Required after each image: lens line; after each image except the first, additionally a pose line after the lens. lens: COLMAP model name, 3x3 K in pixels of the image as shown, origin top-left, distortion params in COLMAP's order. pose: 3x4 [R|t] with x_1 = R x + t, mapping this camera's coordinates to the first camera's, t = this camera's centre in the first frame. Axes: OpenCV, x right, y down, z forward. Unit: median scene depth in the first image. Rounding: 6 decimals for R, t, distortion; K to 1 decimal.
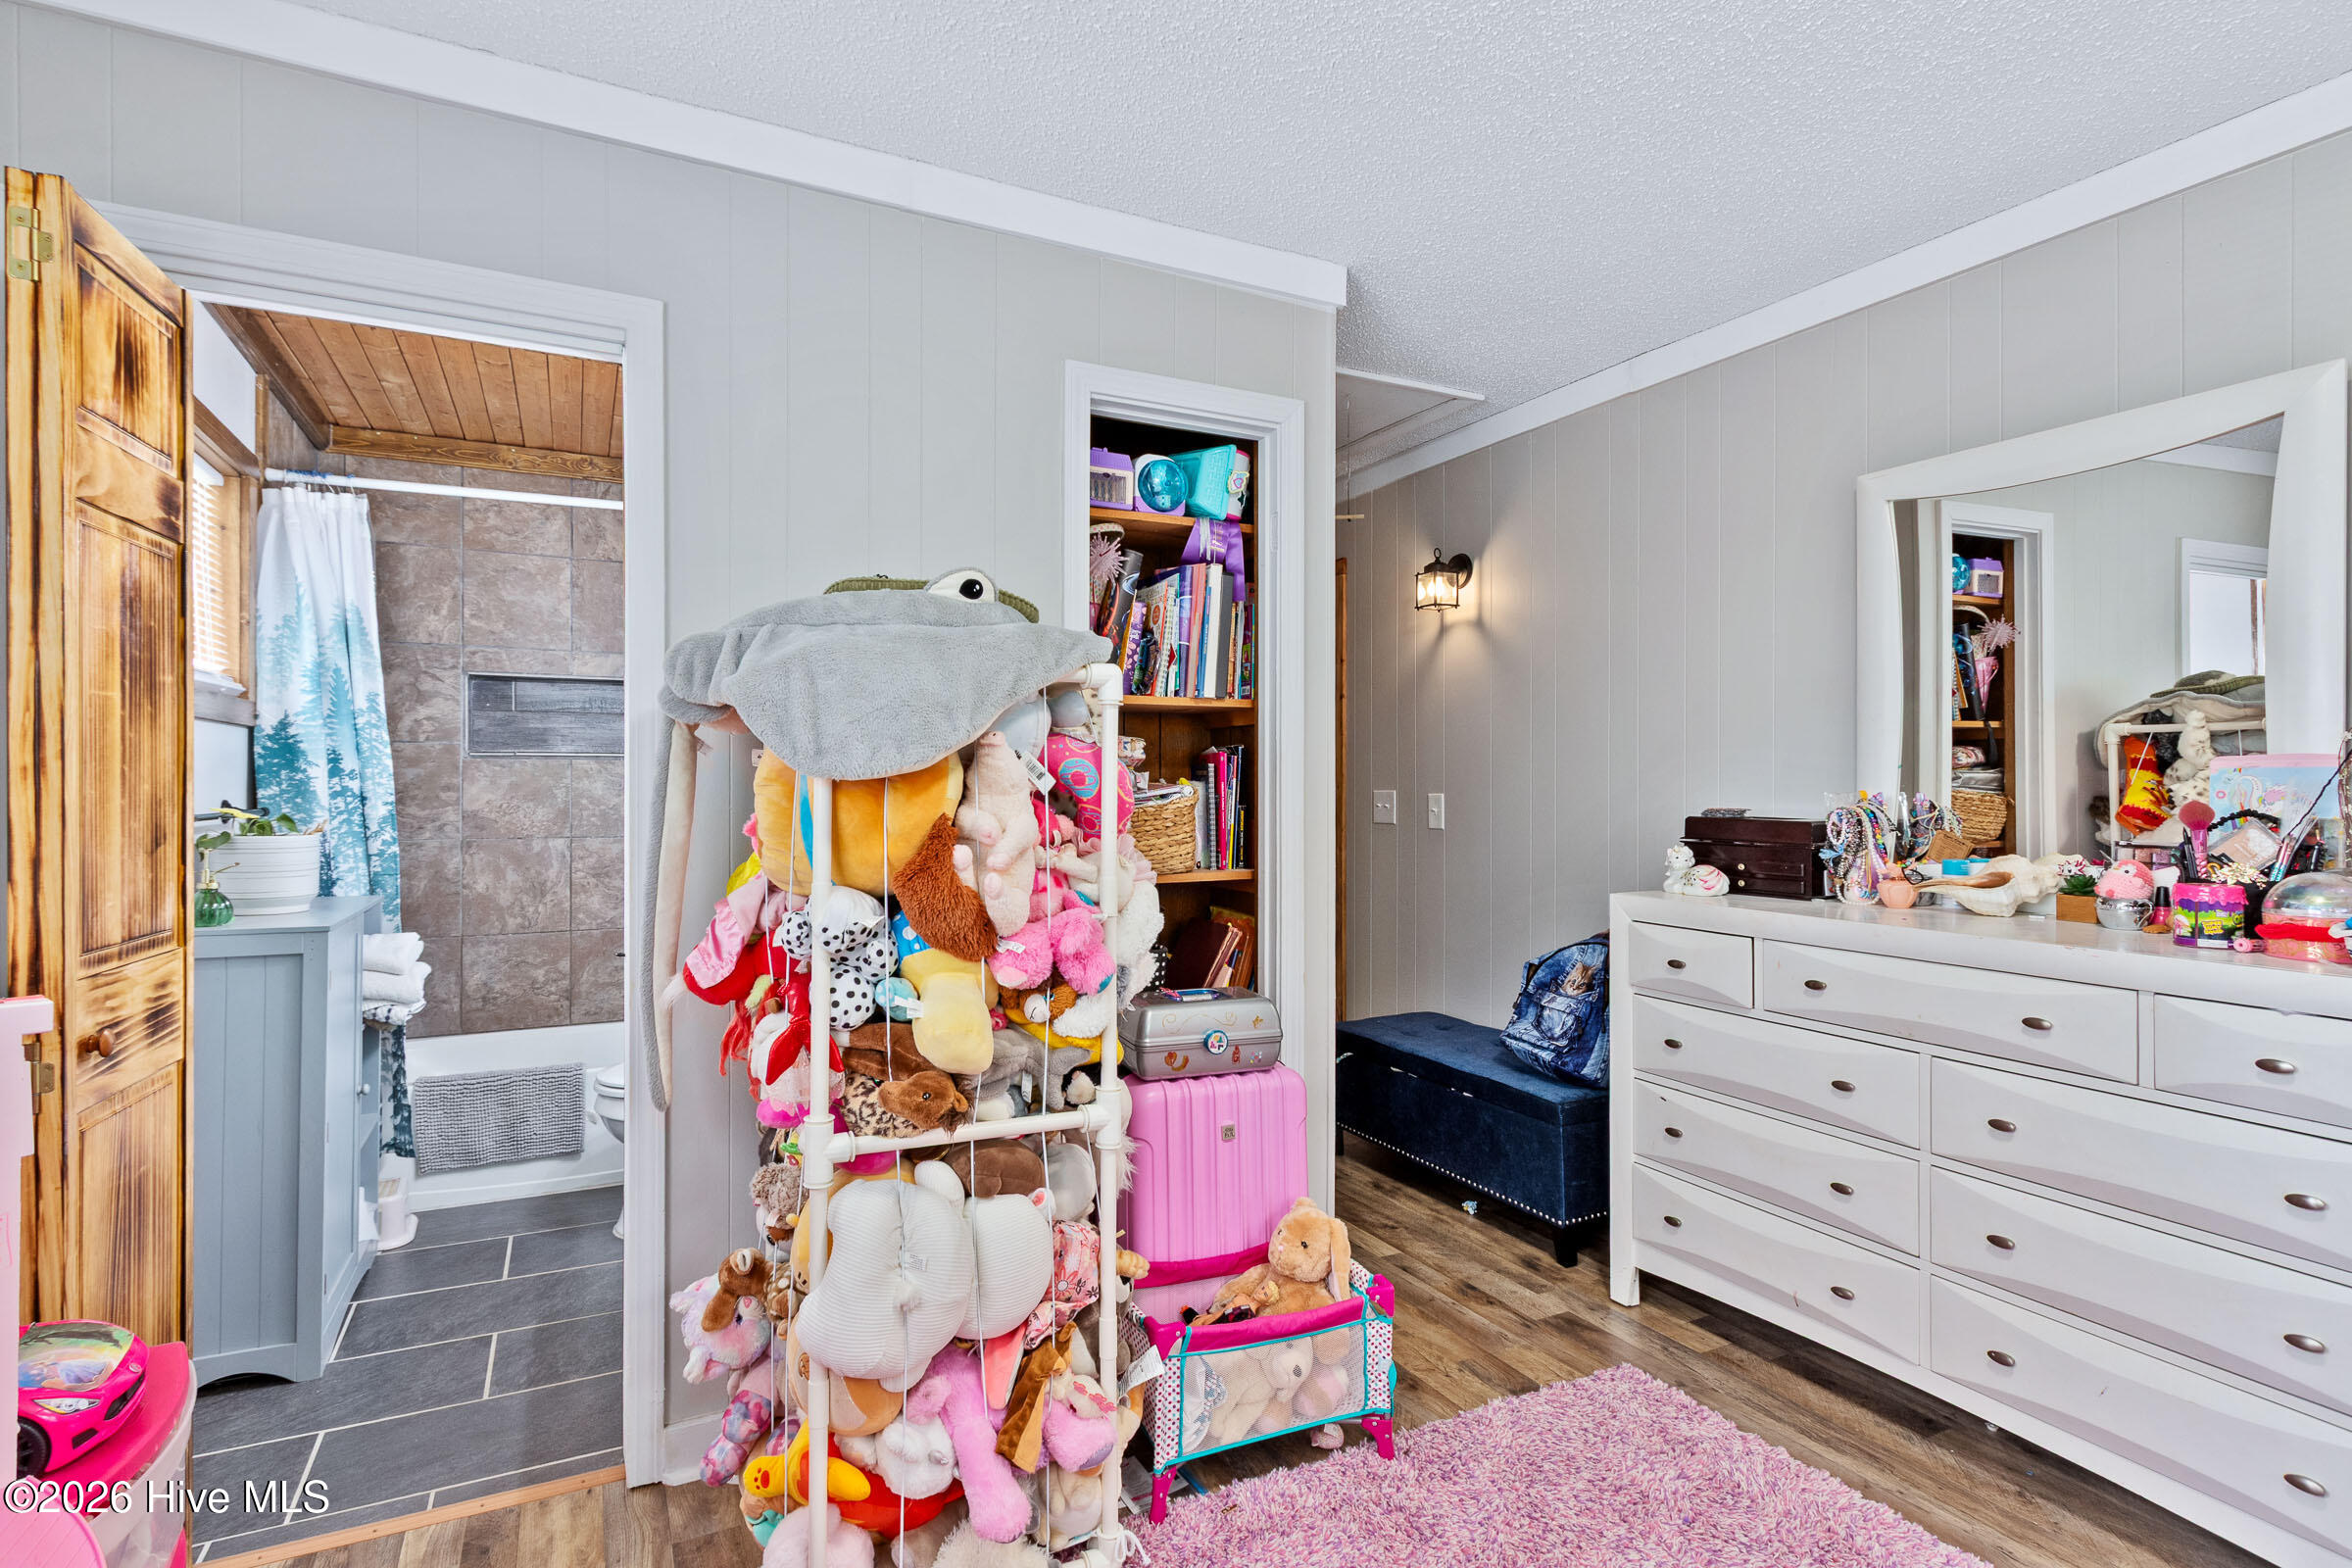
lens RADIAL K [[1137.9, 0, 1176.5], [0, 1137.9, 788.2], [0, 0, 1]] dist [0.008977, -0.004646]
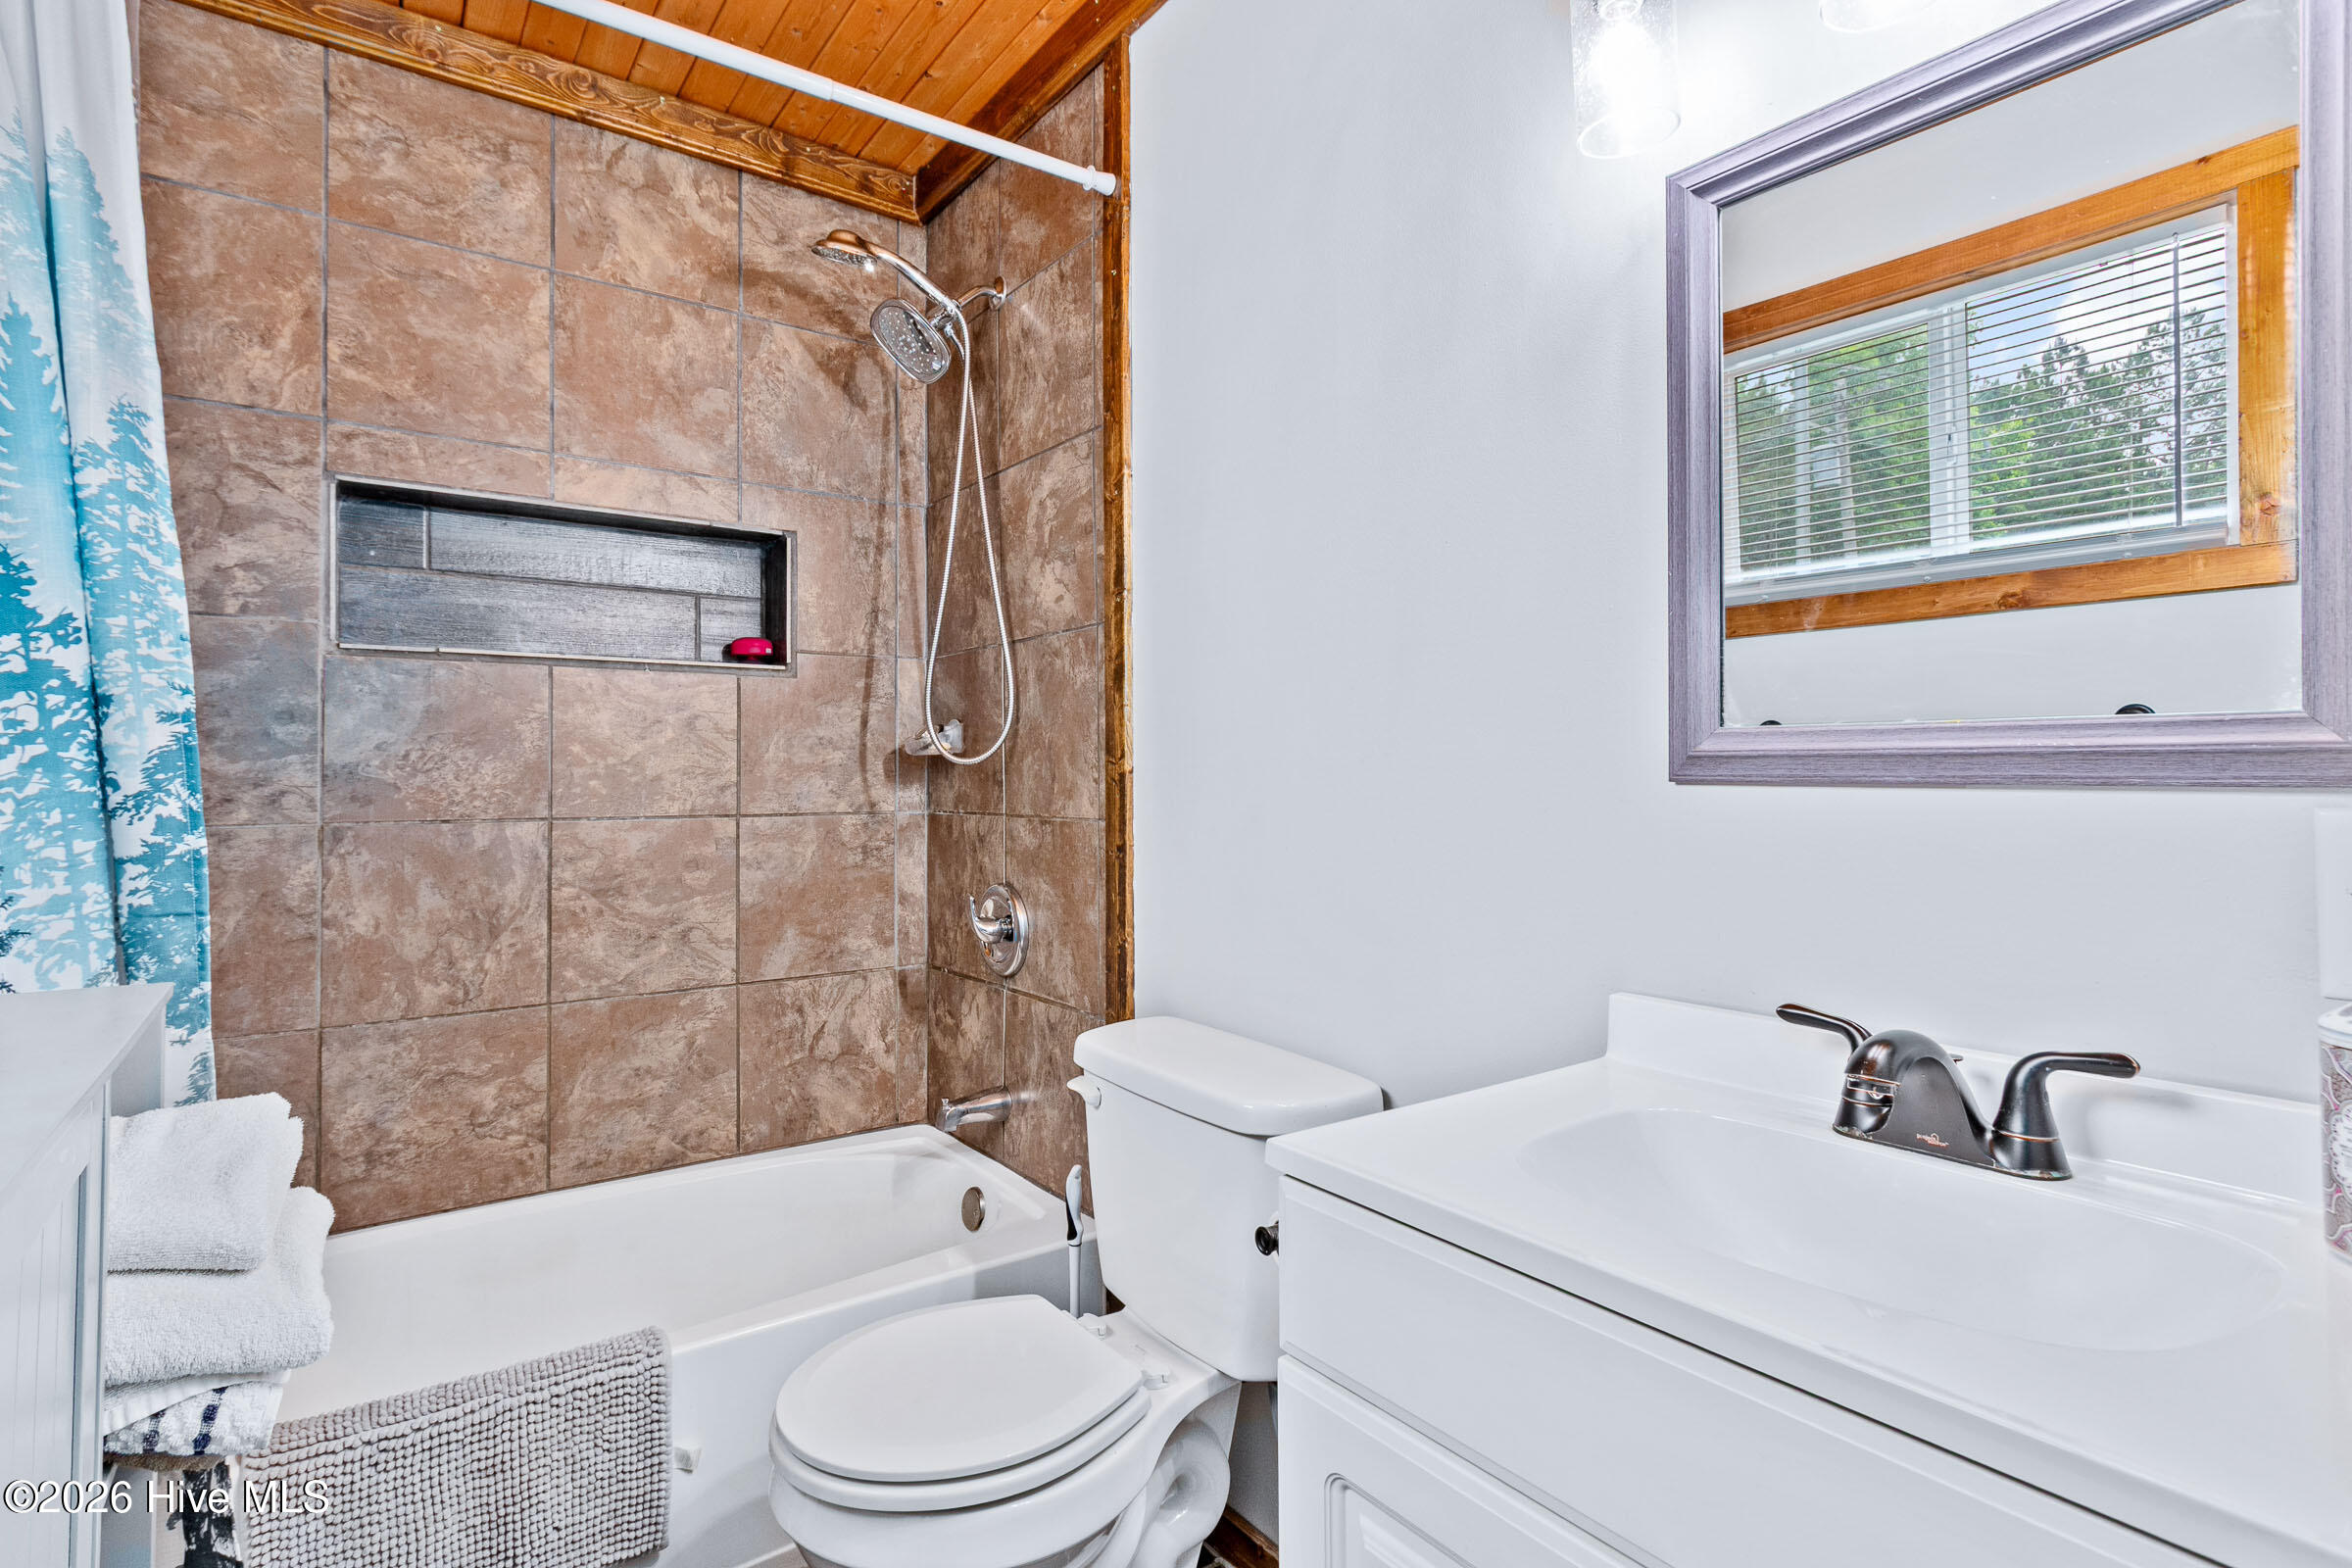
lens RADIAL K [[1137.9, 0, 1175.4], [0, 1137.9, 766.1], [0, 0, 1]] dist [0.008977, -0.004646]
pose [[0.988990, -0.002193, 0.147964, -0.342659], [0.003901, 0.999929, -0.011260, 0.027257], [-0.147929, 0.011714, 0.988929, 0.473536]]
